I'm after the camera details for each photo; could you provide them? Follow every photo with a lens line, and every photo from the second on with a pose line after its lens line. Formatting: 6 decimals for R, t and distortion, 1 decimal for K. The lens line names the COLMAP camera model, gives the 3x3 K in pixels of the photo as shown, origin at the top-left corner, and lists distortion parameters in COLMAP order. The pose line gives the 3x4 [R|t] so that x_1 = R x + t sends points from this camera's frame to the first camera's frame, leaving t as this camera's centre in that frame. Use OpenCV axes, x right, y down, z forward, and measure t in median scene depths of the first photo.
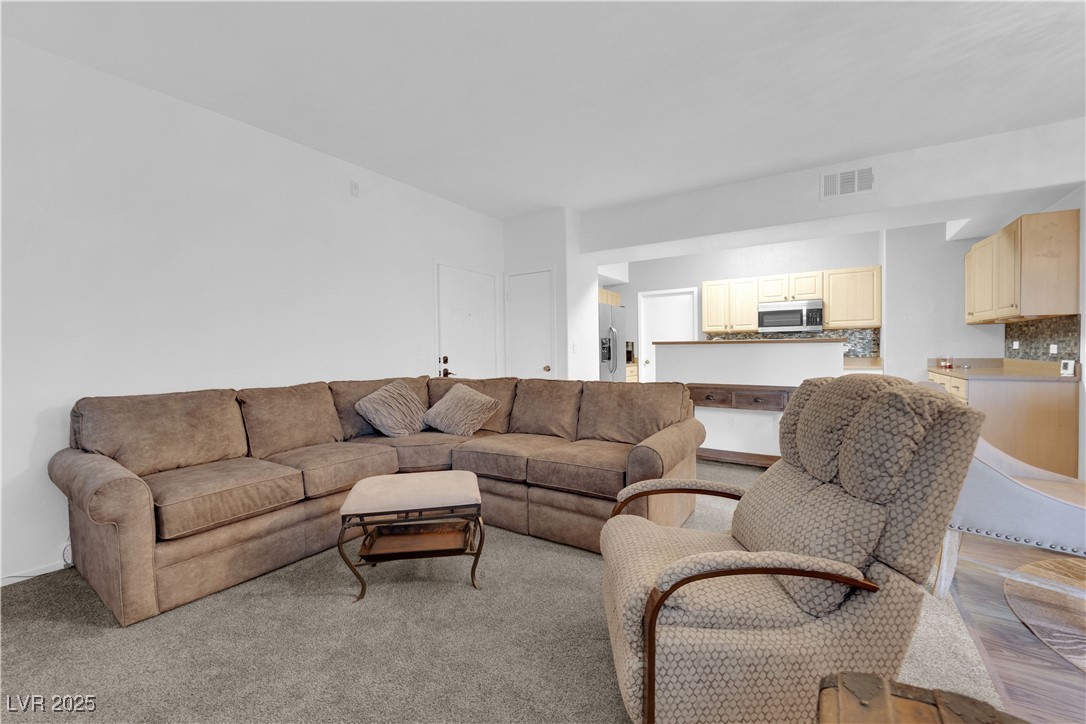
lens RADIAL K [[437.1, 0, 543.0], [0, 437.1, 362.0], [0, 0, 1]] dist [-0.008121, -0.000140]
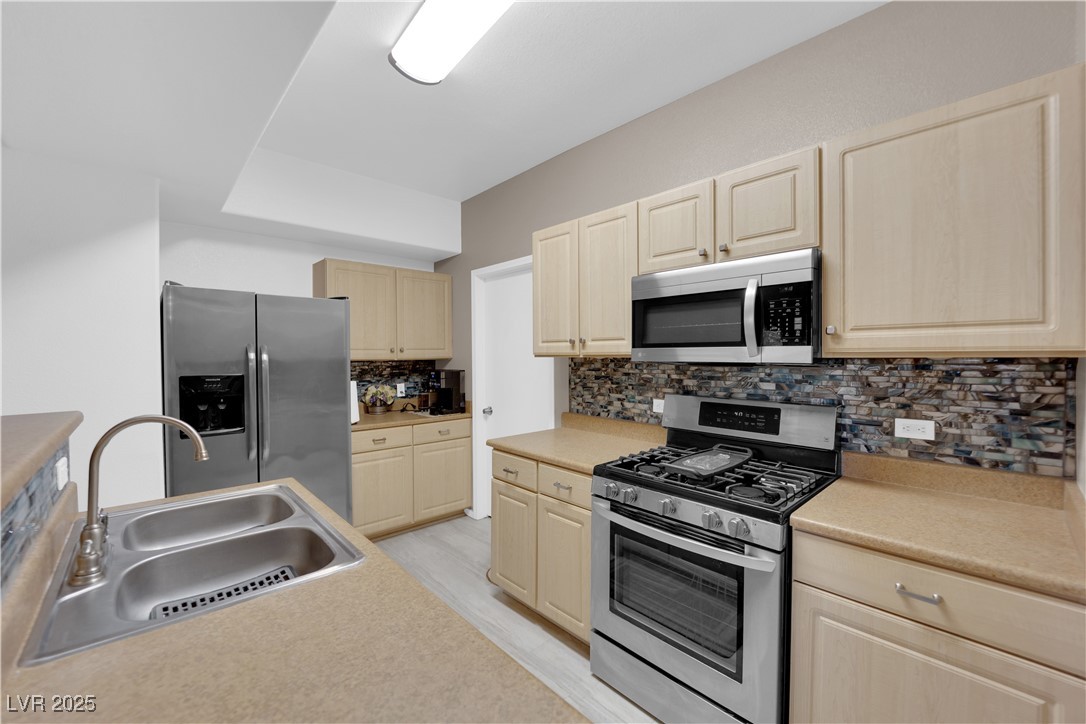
lens RADIAL K [[431.4, 0, 543.0], [0, 431.4, 362.0], [0, 0, 1]] dist [-0.022170, -0.000100]
pose [[0.969931, 0.015036, -0.242915, 0.548805], [-0.016767, 0.999847, -0.005059, -0.070324], [0.242802, 0.008980, 0.970034, 0.712960]]
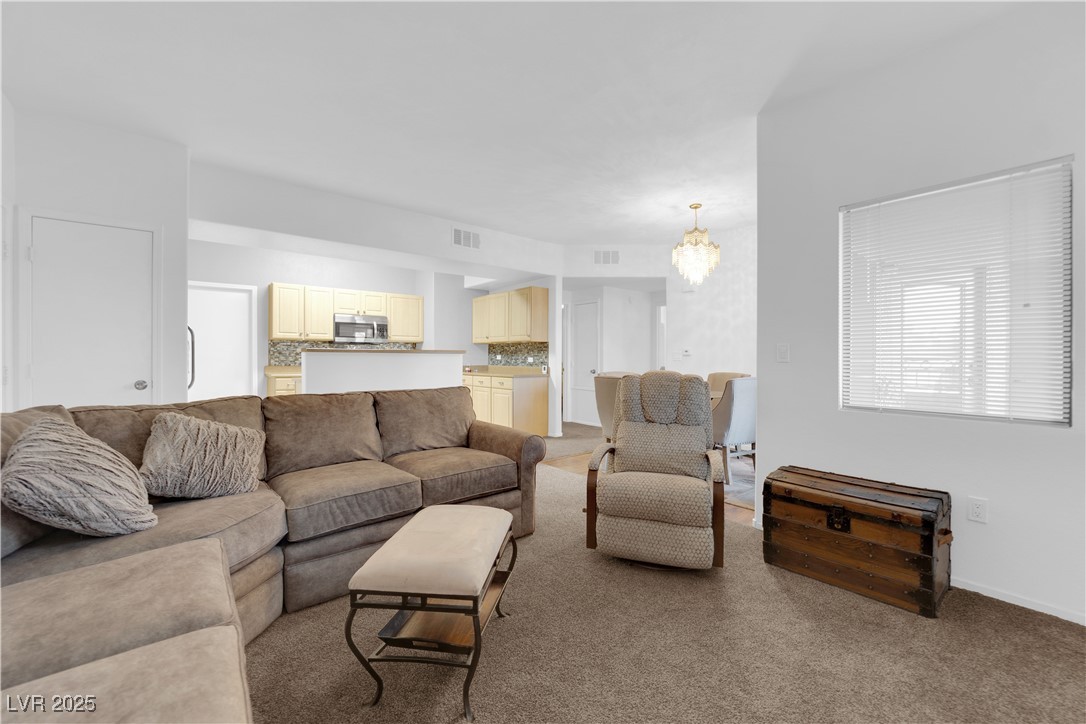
lens RADIAL K [[437.1, 0, 543.0], [0, 437.1, 362.0], [0, 0, 1]] dist [-0.008121, -0.000140]
pose [[0.300678, 0.003143, 0.953721, -0.371790], [0.018683, 0.999783, -0.009184, -0.001204], [-0.953543, 0.020580, 0.300554, 0.238034]]
